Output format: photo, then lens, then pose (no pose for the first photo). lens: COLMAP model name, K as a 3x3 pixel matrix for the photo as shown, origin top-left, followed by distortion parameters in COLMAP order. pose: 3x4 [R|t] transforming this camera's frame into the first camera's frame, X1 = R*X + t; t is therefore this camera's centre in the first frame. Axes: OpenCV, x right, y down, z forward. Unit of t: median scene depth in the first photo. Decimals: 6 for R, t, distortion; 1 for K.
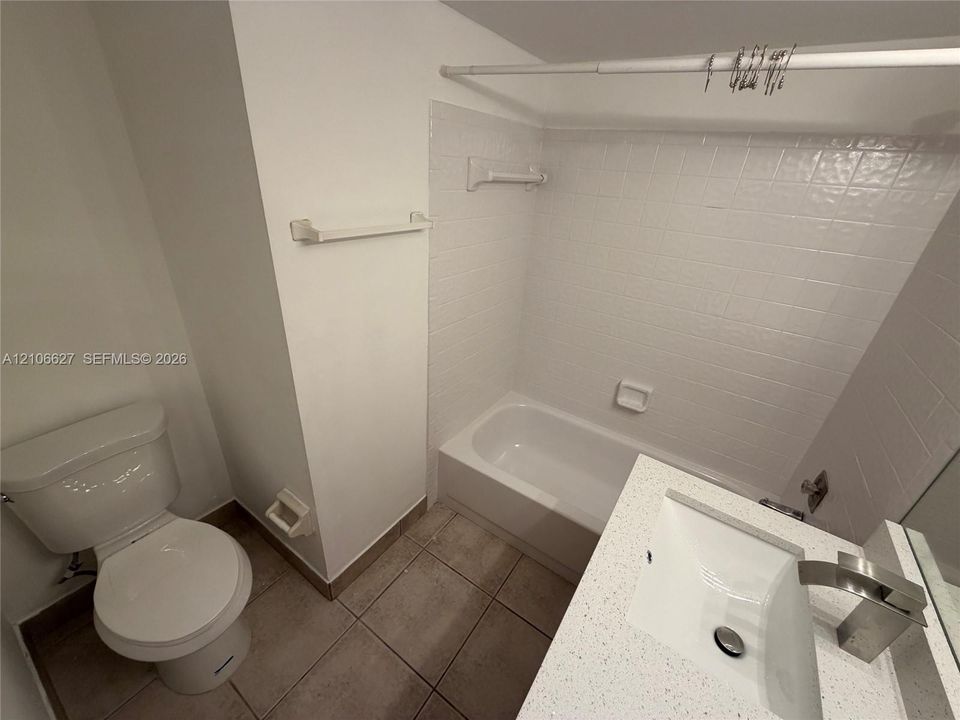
lens RADIAL K [[383.5, 0, 477.8], [0, 383.5, 362.3], [0, 0, 1]] dist [0.002594, 0.000560]
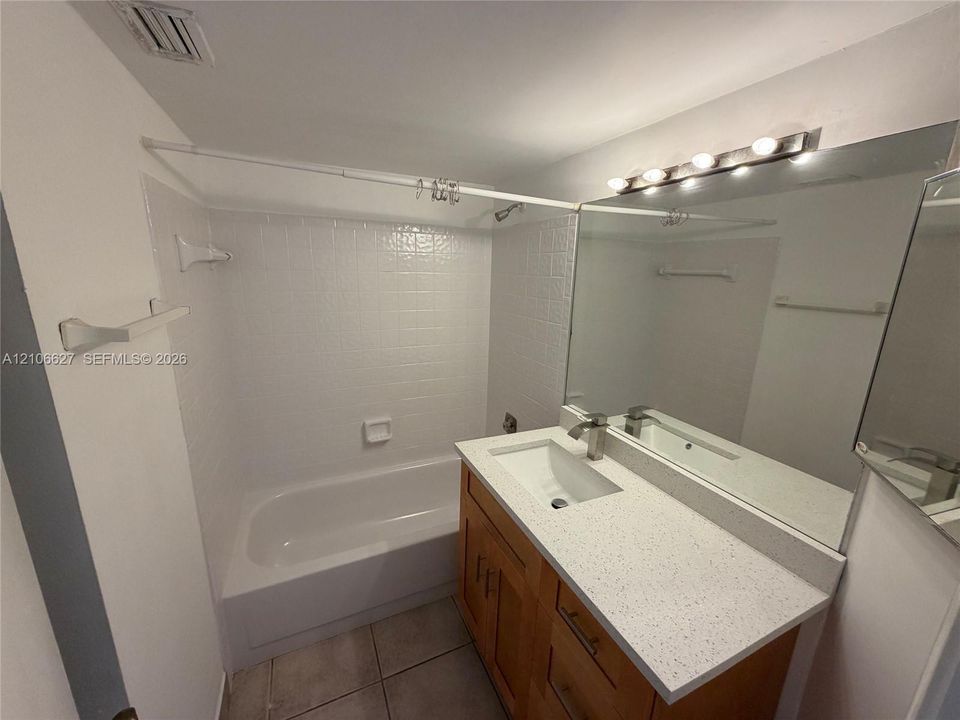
lens RADIAL K [[383.5, 0, 477.8], [0, 383.5, 362.3], [0, 0, 1]] dist [0.002594, 0.000560]
pose [[0.514513, -0.257623, 0.817867, -0.422765], [0.399298, 0.916060, 0.037358, -0.028095], [-0.758840, 0.307351, 0.574193, 0.065811]]
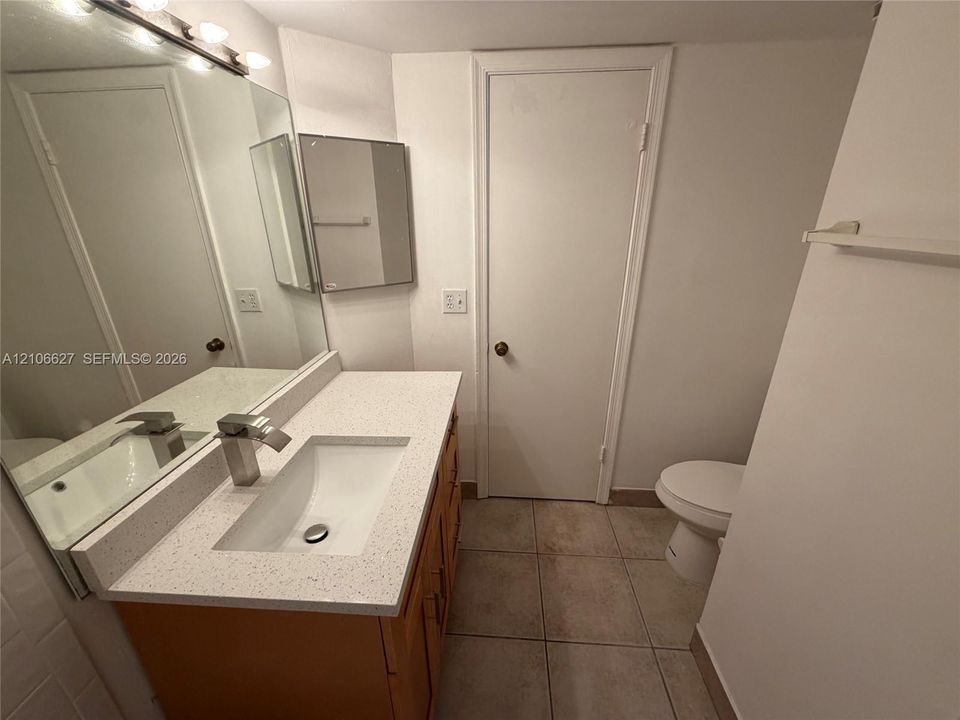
lens RADIAL K [[383.5, 0, 477.8], [0, 383.5, 362.3], [0, 0, 1]] dist [0.002594, 0.000560]
pose [[-0.862507, 0.128127, -0.489557, 0.416974], [-0.273143, 0.696517, 0.663519, -0.311201], [0.425999, 0.706009, -0.565753, 0.852775]]
